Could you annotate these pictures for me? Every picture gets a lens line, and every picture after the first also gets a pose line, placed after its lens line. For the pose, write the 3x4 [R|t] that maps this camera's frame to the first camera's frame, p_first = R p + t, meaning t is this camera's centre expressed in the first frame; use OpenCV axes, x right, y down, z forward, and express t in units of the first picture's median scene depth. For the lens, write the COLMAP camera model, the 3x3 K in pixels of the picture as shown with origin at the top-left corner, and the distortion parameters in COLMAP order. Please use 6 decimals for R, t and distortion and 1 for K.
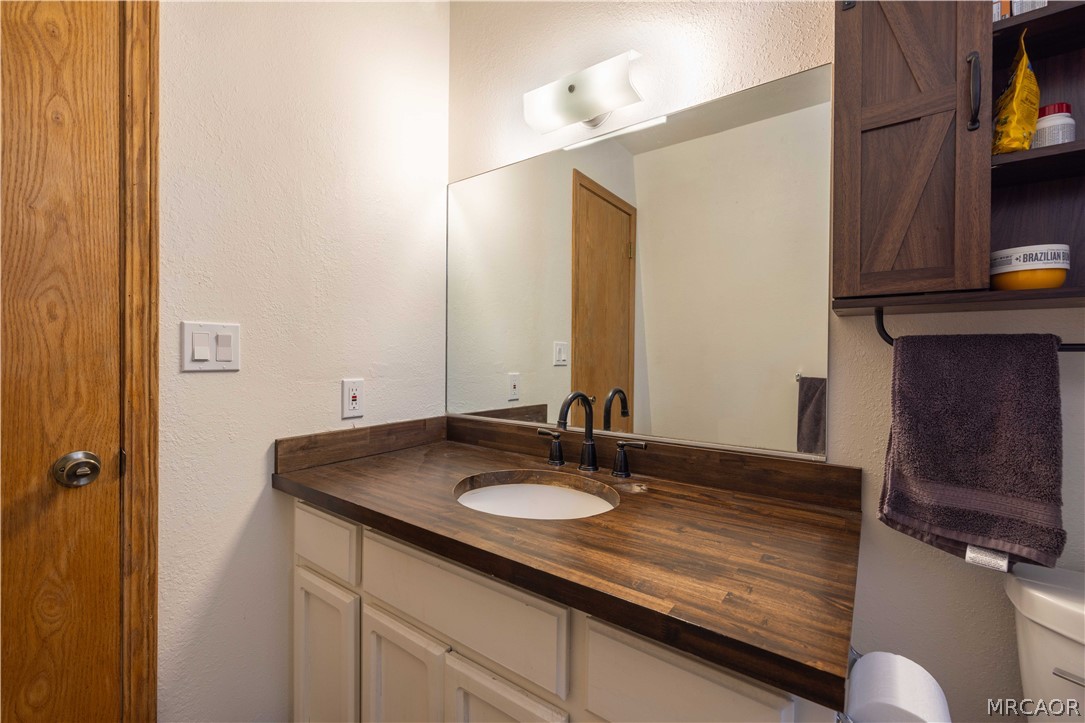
lens RADIAL K [[452.6, 0, 544.2], [0, 452.6, 354.9], [0, 0, 1]] dist [0.002693, 0.000286]
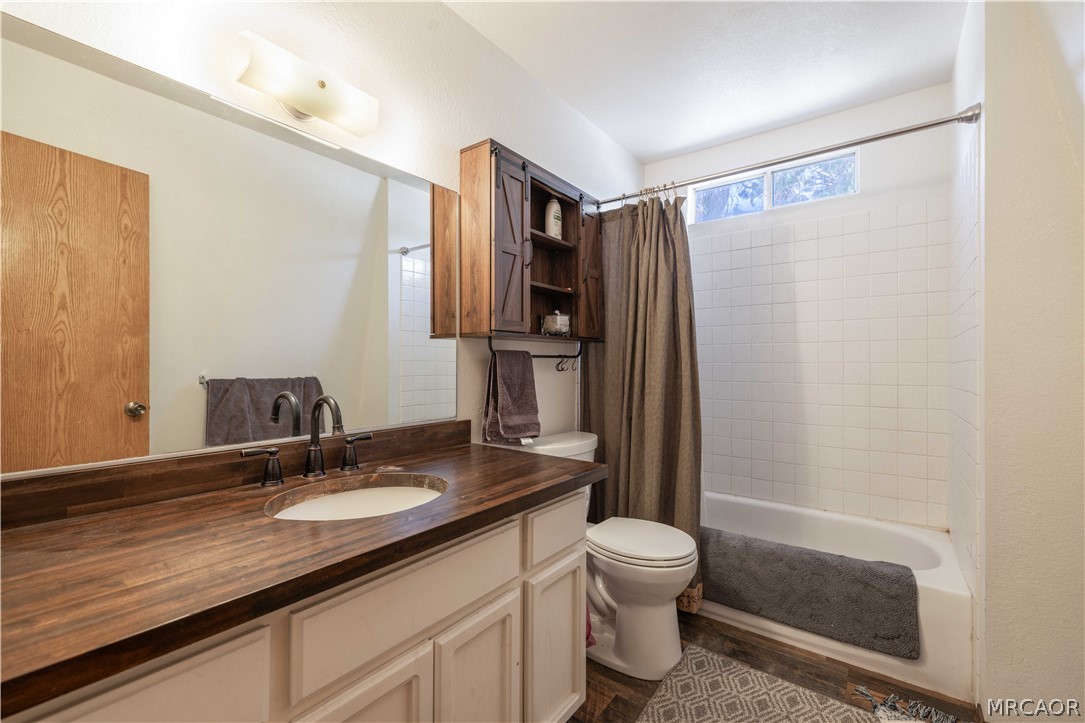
lens RADIAL K [[452.6, 0, 544.2], [0, 452.6, 354.9], [0, 0, 1]] dist [0.002693, 0.000286]
pose [[0.027759, -0.000045, 0.999615, -1.115600], [-0.010847, 0.999941, 0.000346, -0.018776], [-0.999556, -0.010852, 0.027757, 0.615411]]
